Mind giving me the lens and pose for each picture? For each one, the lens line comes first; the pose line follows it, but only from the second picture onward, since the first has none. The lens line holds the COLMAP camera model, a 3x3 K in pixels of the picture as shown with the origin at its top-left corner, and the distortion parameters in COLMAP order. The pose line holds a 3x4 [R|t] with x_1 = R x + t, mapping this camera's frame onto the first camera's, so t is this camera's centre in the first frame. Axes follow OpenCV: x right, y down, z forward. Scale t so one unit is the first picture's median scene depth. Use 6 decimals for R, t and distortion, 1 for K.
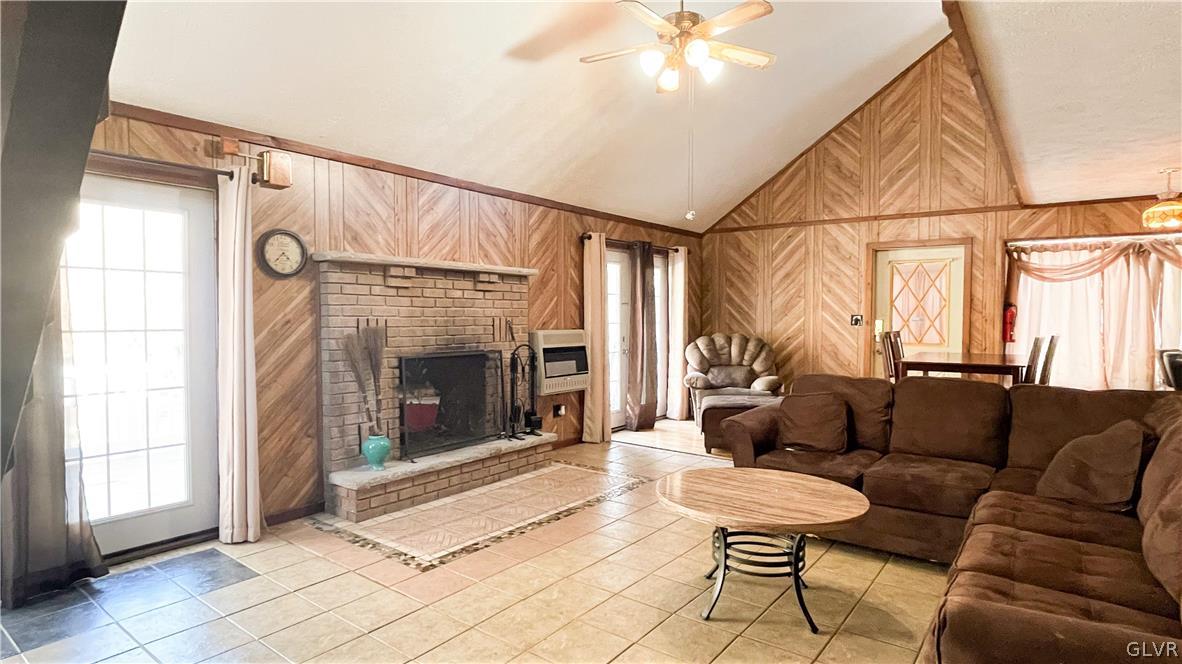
lens RADIAL K [[626.3, 0, 591.0], [0, 626.3, 332.0], [0, 0, 1]] dist [0.025819, -0.061366]
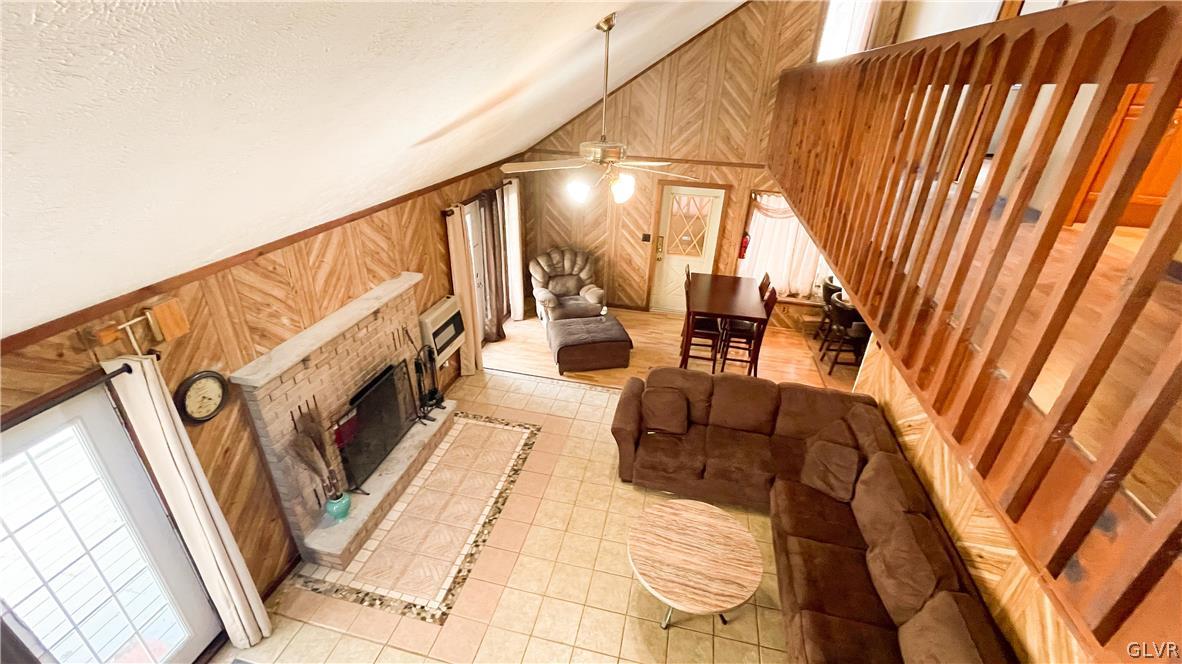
lens RADIAL K [[492.0, 0, 591.0], [0, 492.0, 332.0], [0, 0, 1]] dist [-0.011435, 0.000575]
pose [[0.908674, -0.159004, 0.386043, -0.193802], [-0.024762, 0.902488, 0.430003, -0.451132], [-0.416771, -0.400291, 0.816130, 0.174322]]
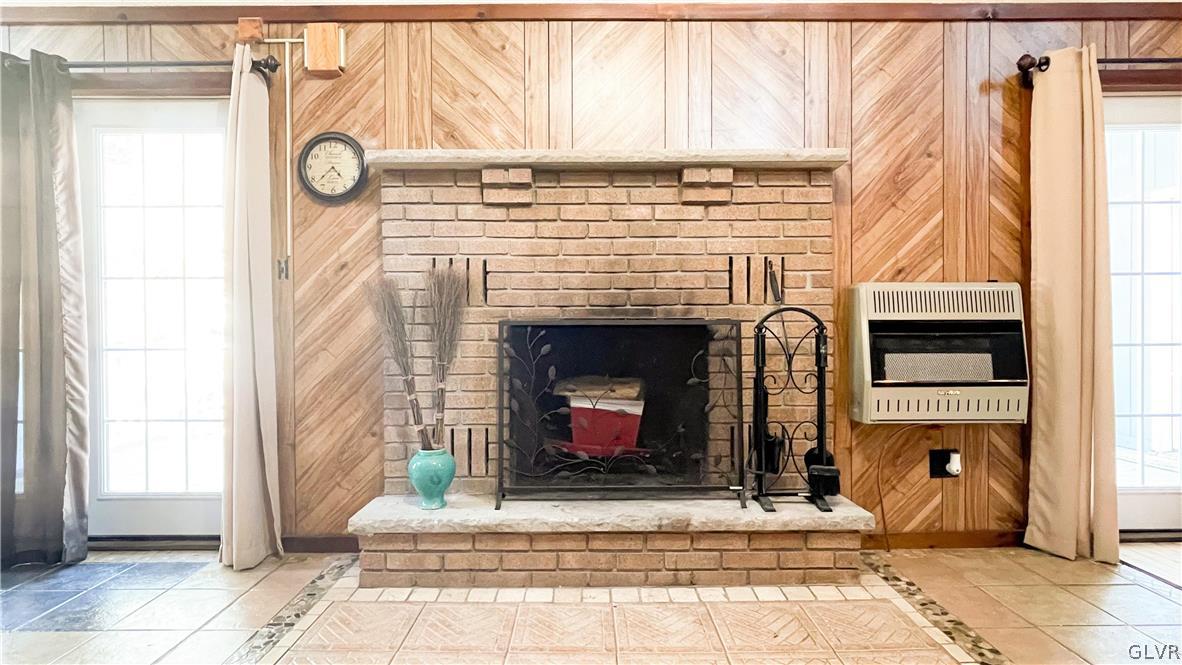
lens RADIAL K [[615.6, 0, 591.0], [0, 615.6, 332.5], [0, 0, 1]] dist [-0.004834, -0.000869]
pose [[0.600260, 0.001636, -0.799803, 0.196074], [-0.015126, 0.999842, -0.009307, 0.051018], [0.799662, 0.017685, 0.600190, 0.688059]]
